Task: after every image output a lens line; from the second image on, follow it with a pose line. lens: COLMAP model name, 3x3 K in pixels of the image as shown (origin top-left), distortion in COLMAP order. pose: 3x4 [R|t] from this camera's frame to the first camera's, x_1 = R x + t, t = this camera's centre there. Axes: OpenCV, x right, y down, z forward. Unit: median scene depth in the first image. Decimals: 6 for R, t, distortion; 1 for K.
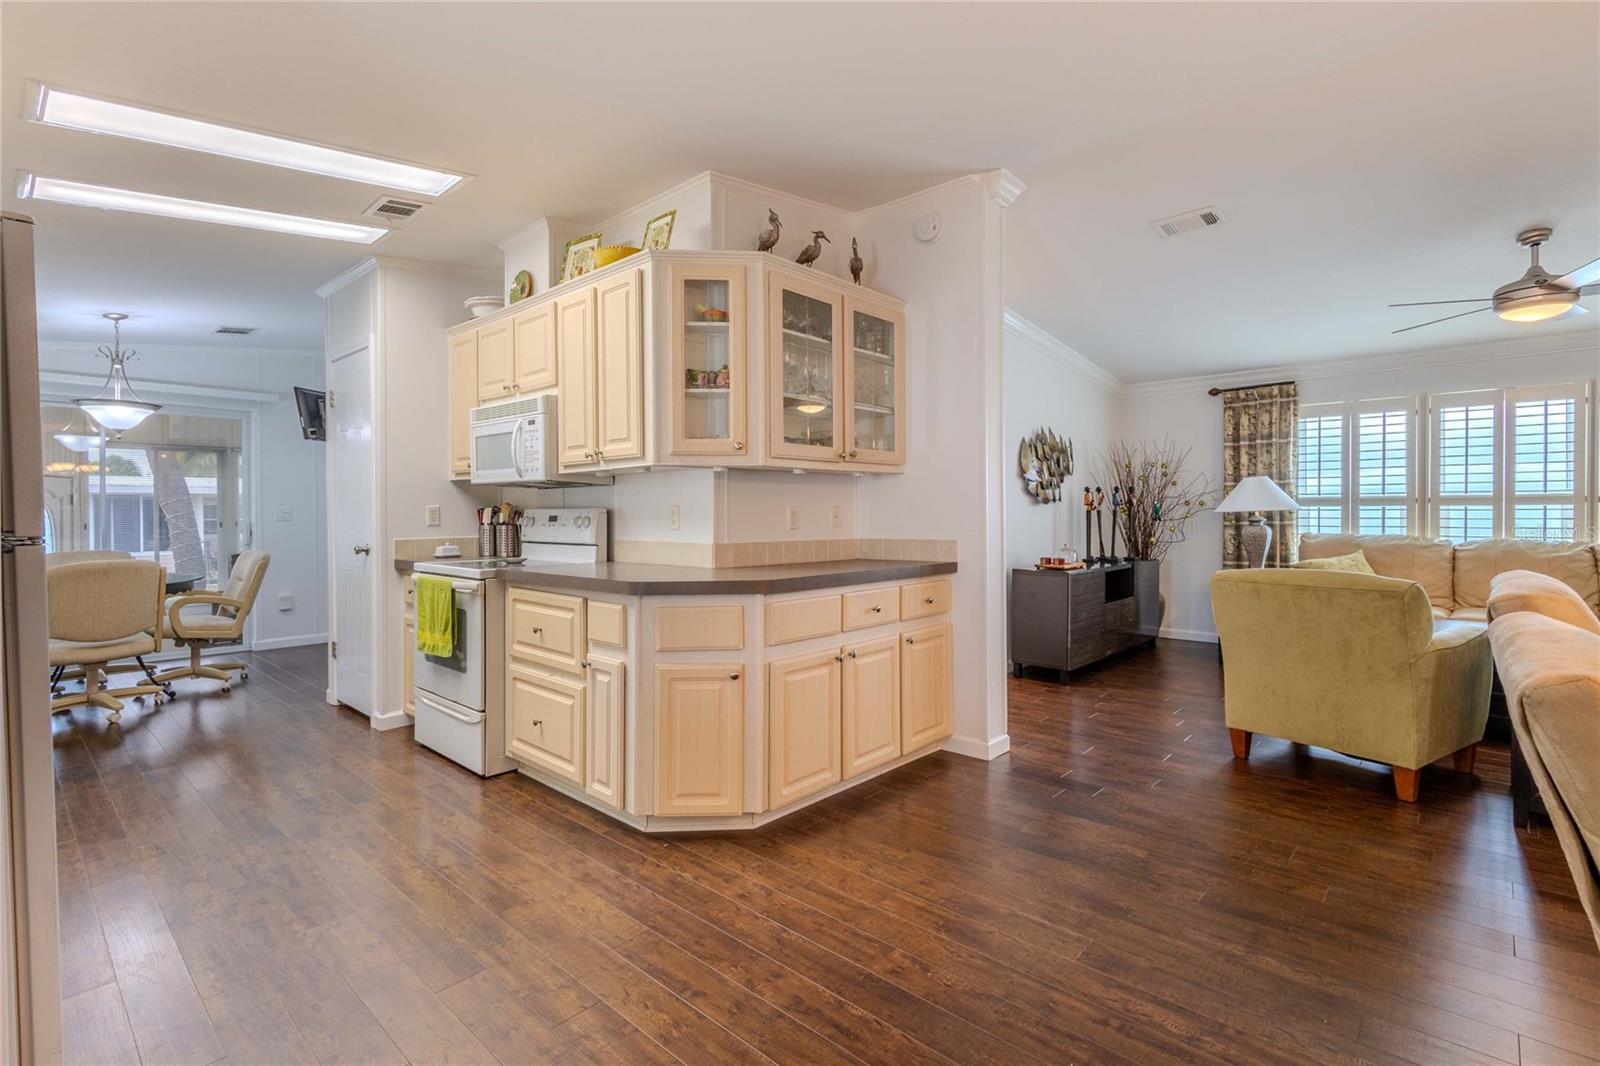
lens RADIAL K [[737.0, 0, 800.3], [0, 737.0, 514.9], [0, 0, 1]] dist [0.000333, -0.000212]
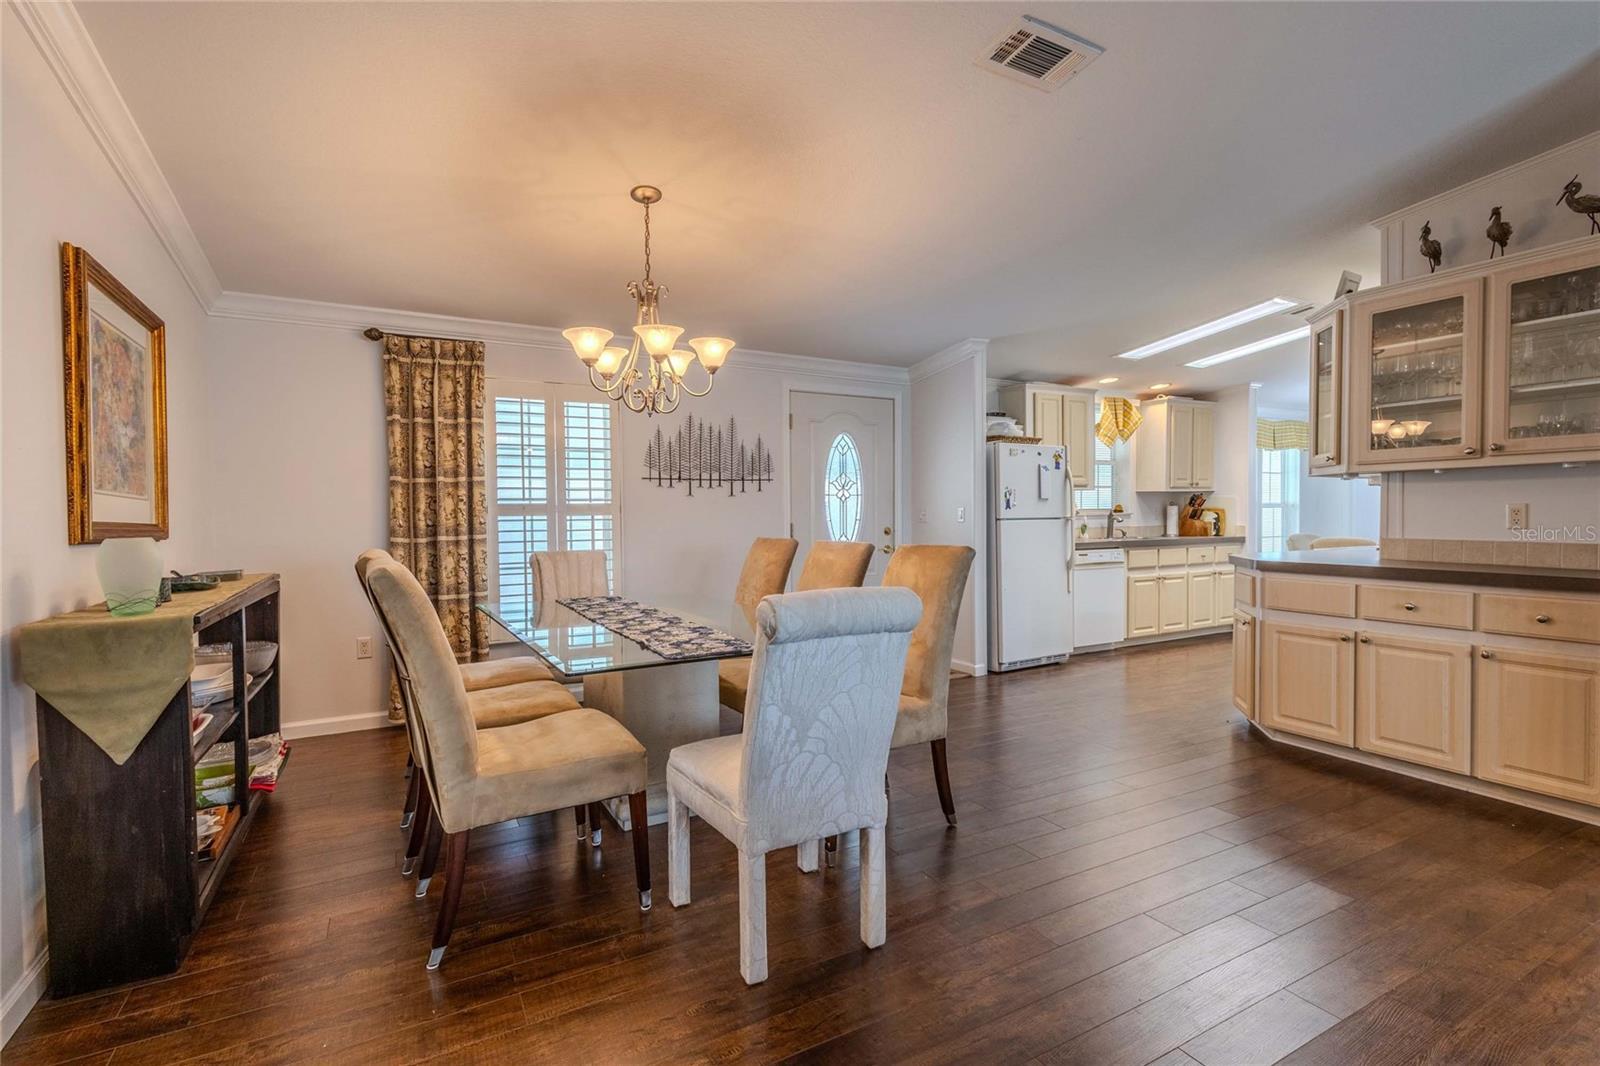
lens RADIAL K [[729.2, 0, 800.0], [0, 729.2, 533.0], [0, 0, 1]] dist [-0.000121, 0.000176]
pose [[-0.335007, 0.032158, -0.941667, 1.238023], [0.006410, 0.999472, 0.031852, -0.010876], [0.942194, 0.004634, -0.335037, 0.508083]]
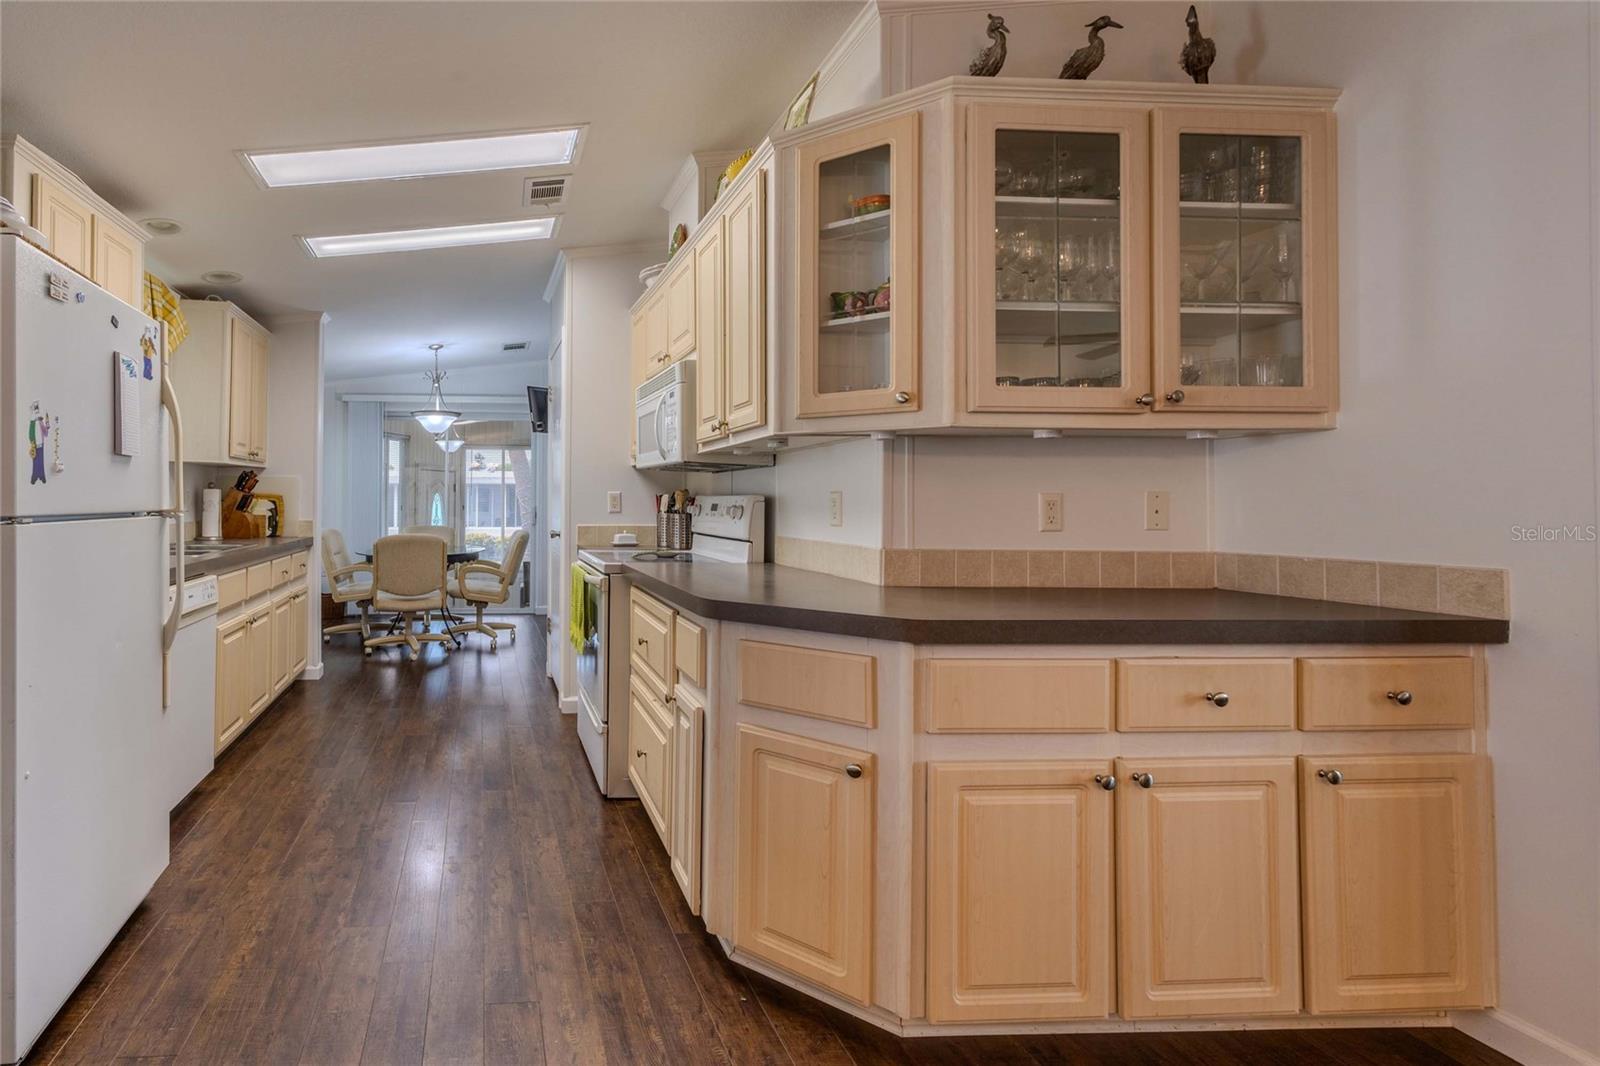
lens RADIAL K [[725.0, 0, 516.4], [0, 725.0, 487.9], [0, 0, 1]] dist [0.002073, 0.000223]
pose [[0.709110, -0.003737, -0.705088, 0.107208], [-0.010344, 0.999823, -0.015701, -0.002458], [0.705022, 0.018427, 0.708946, 0.292434]]
